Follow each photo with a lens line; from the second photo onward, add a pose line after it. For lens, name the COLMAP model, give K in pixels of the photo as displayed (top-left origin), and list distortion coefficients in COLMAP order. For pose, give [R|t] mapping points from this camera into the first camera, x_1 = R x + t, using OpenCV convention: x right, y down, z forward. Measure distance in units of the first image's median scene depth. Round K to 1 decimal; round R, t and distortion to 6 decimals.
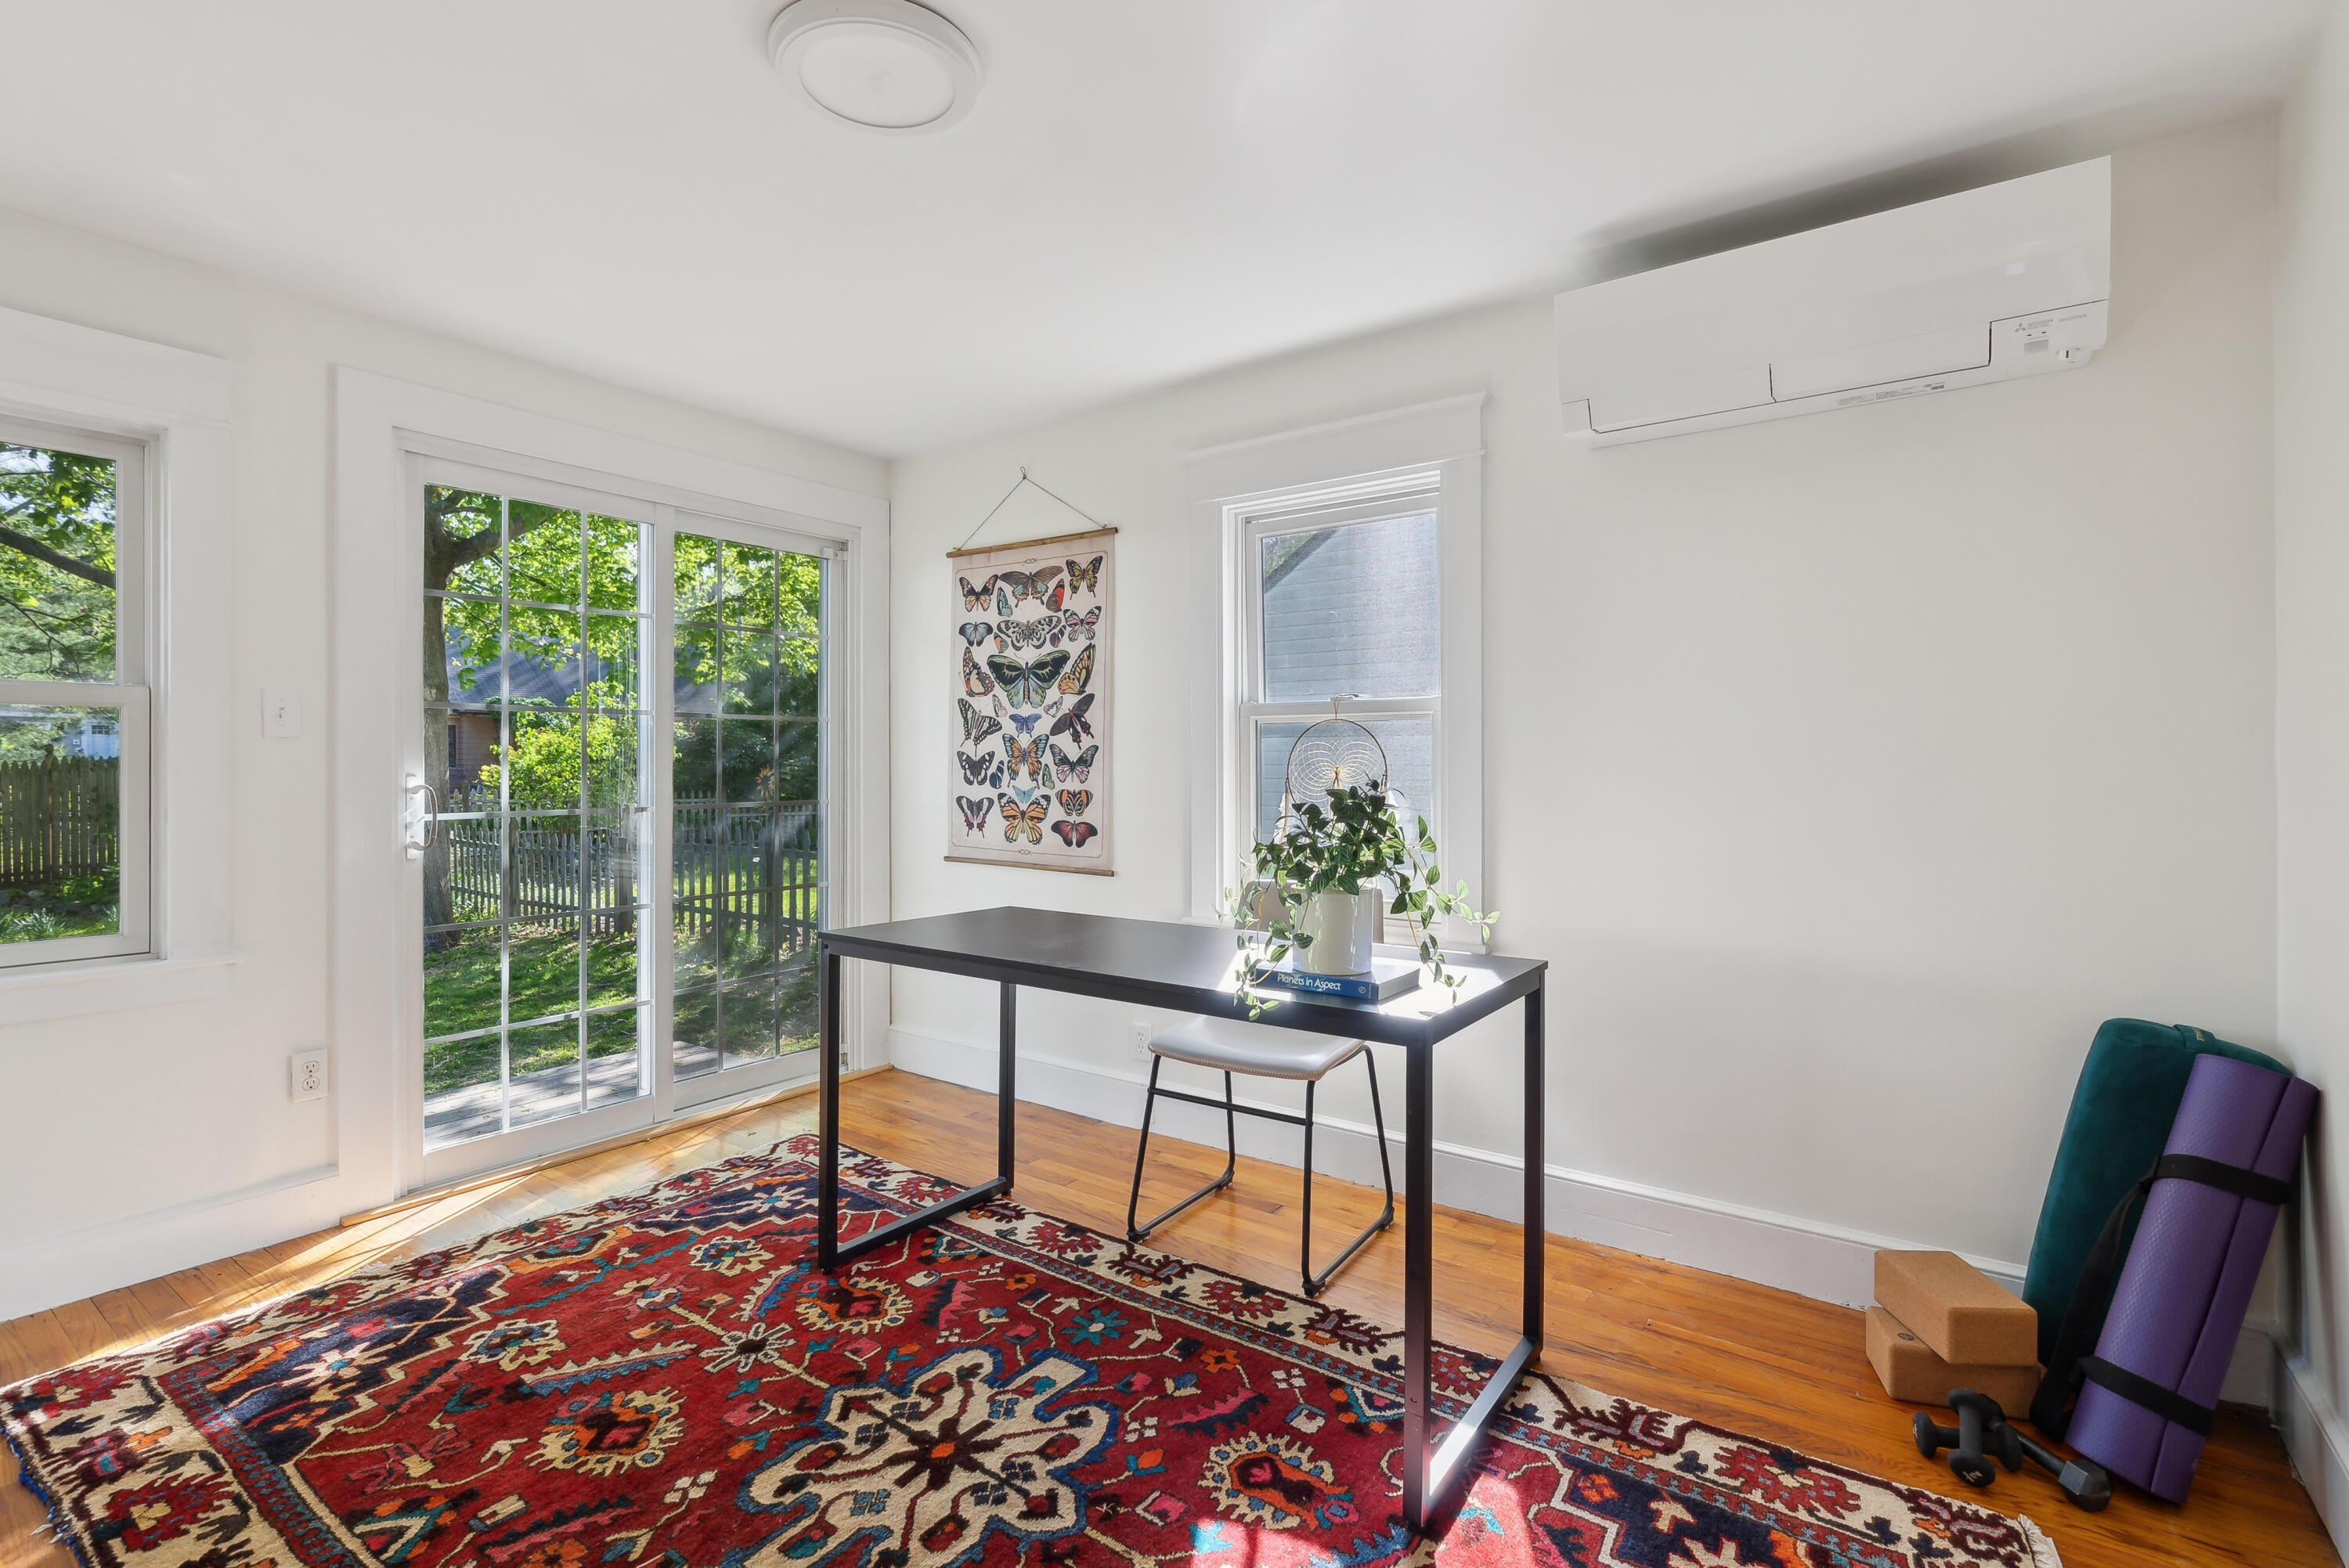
lens RADIAL K [[1073.3, 0, 1181.9], [0, 1073.3, 766.4], [0, 0, 1]] dist [-0.008833, 0.003701]
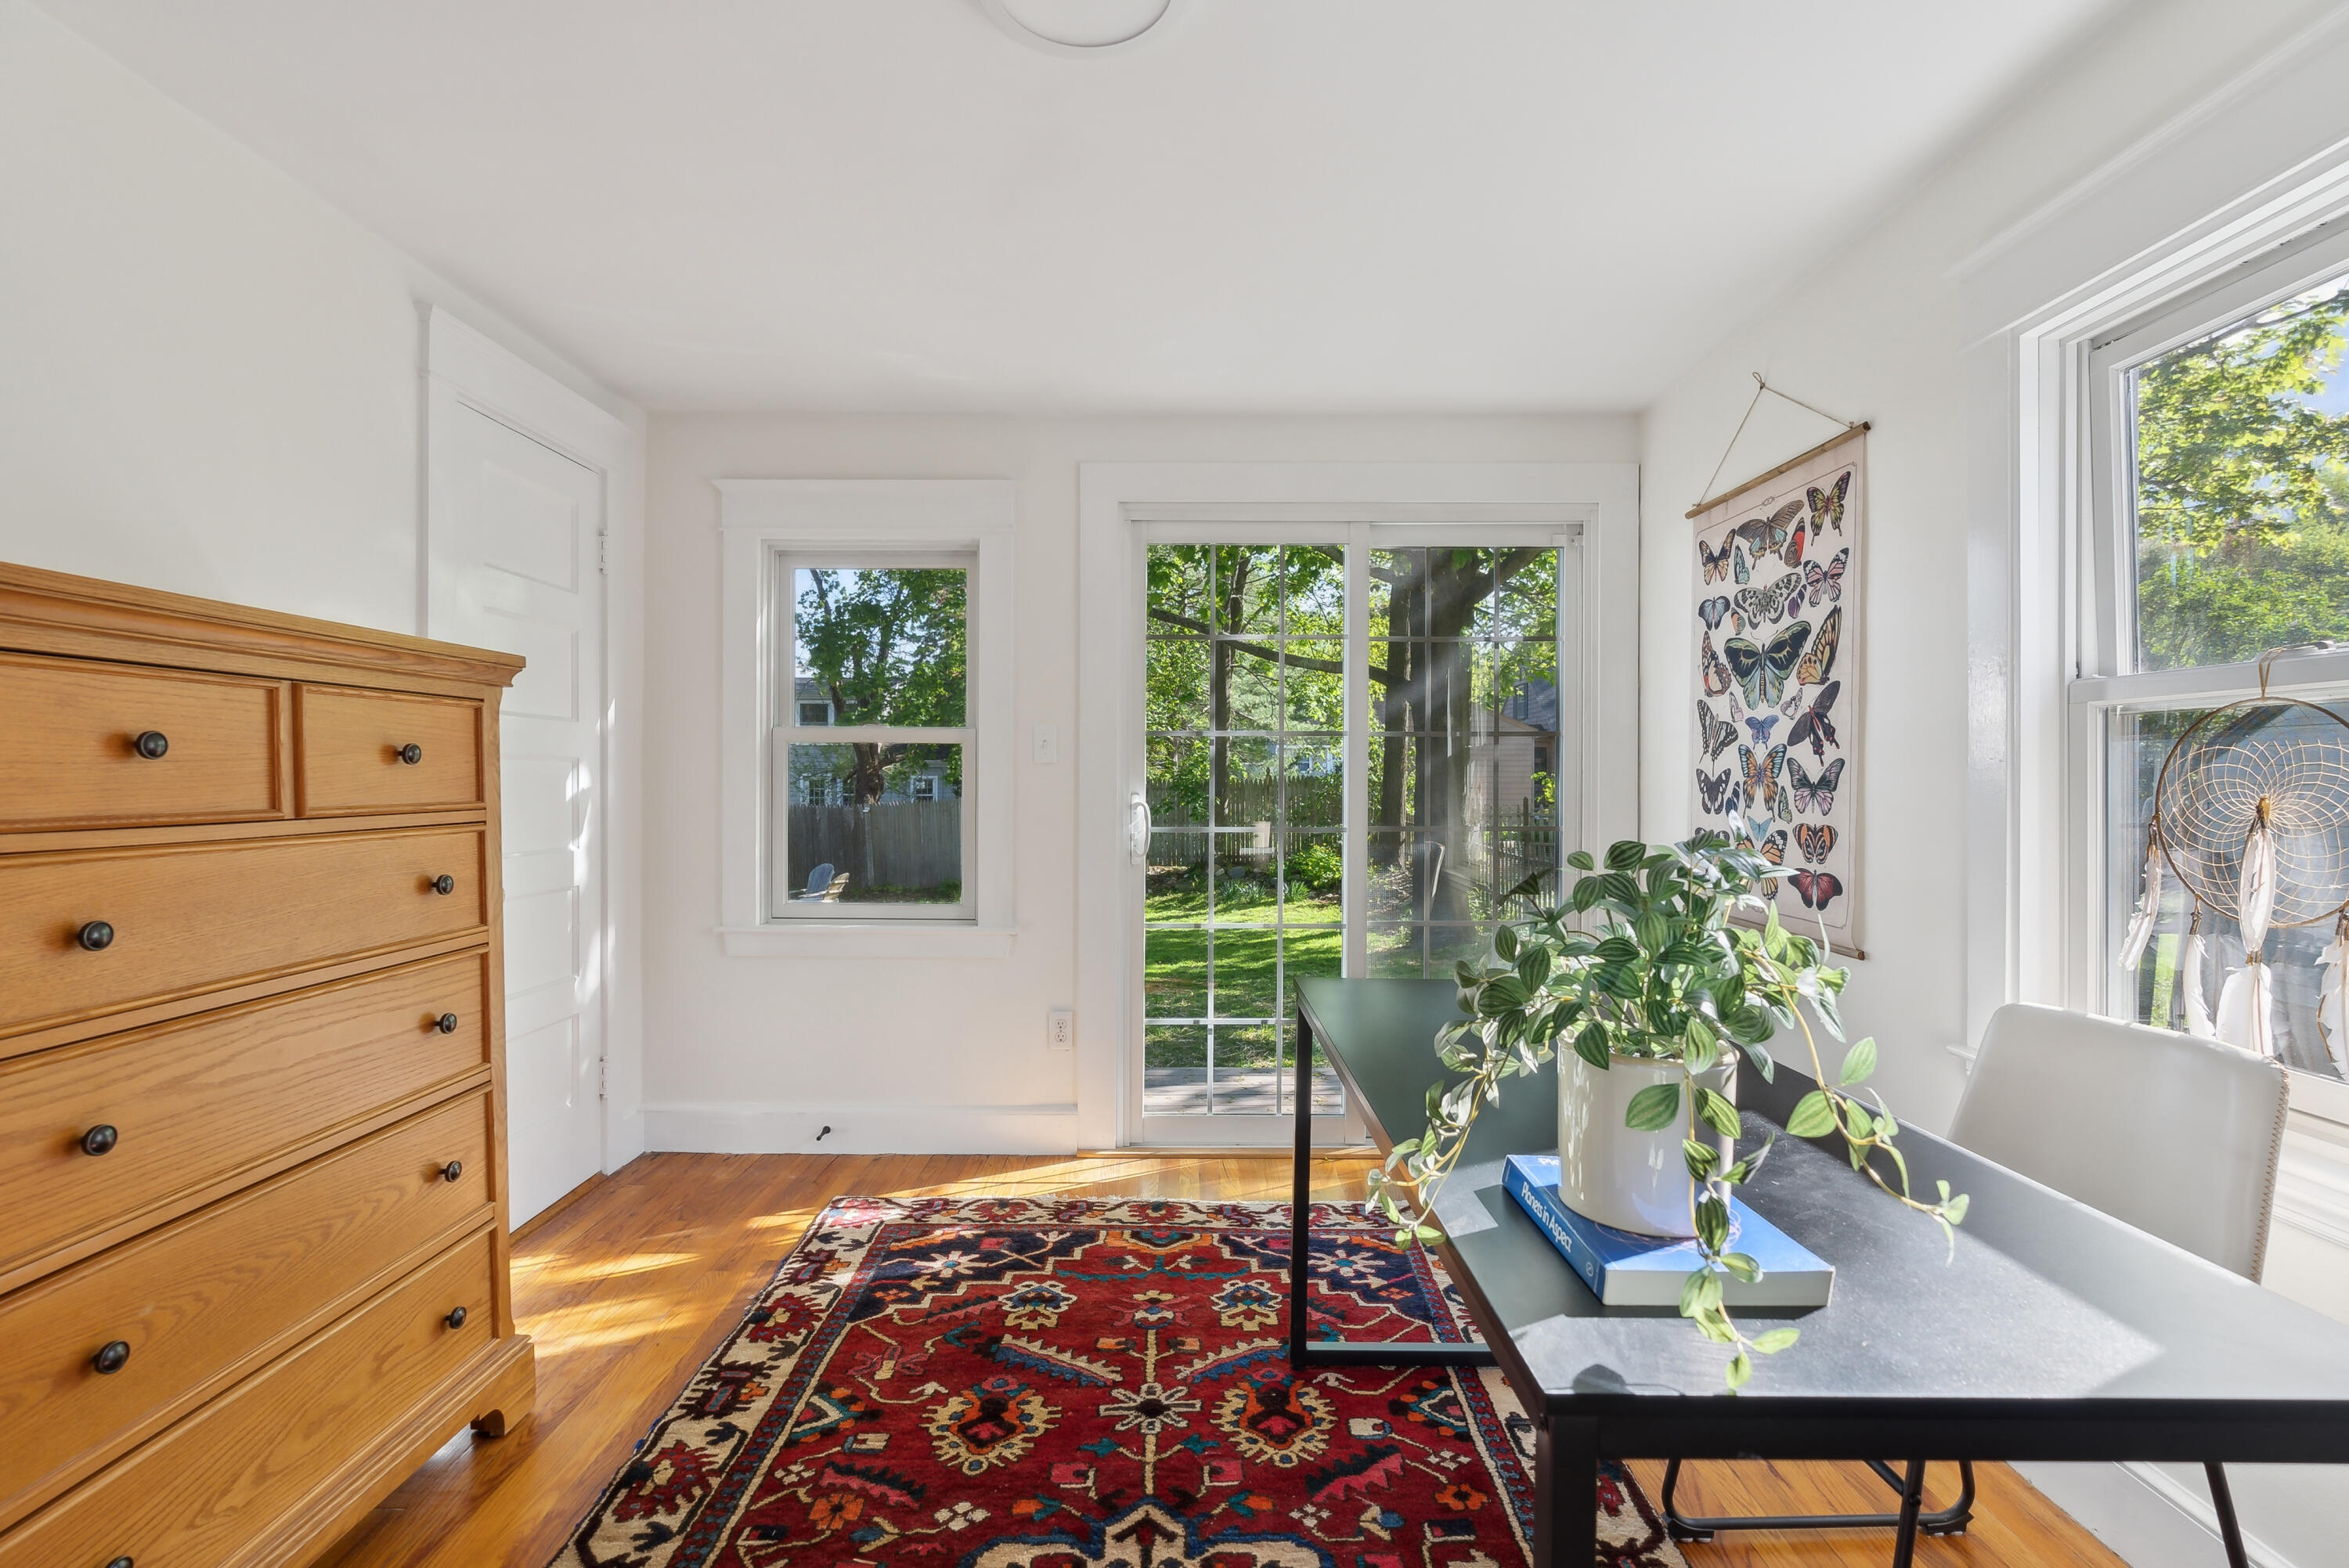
lens RADIAL K [[1073.3, 0, 1176.7], [0, 1073.3, 782.3], [0, 0, 1]] dist [-0.008833, 0.003701]
pose [[0.576239, 0.002916, -0.817276, 0.282860], [-0.005170, 0.999987, -0.000078, -0.003847], [0.817265, 0.004271, 0.576247, 0.359497]]
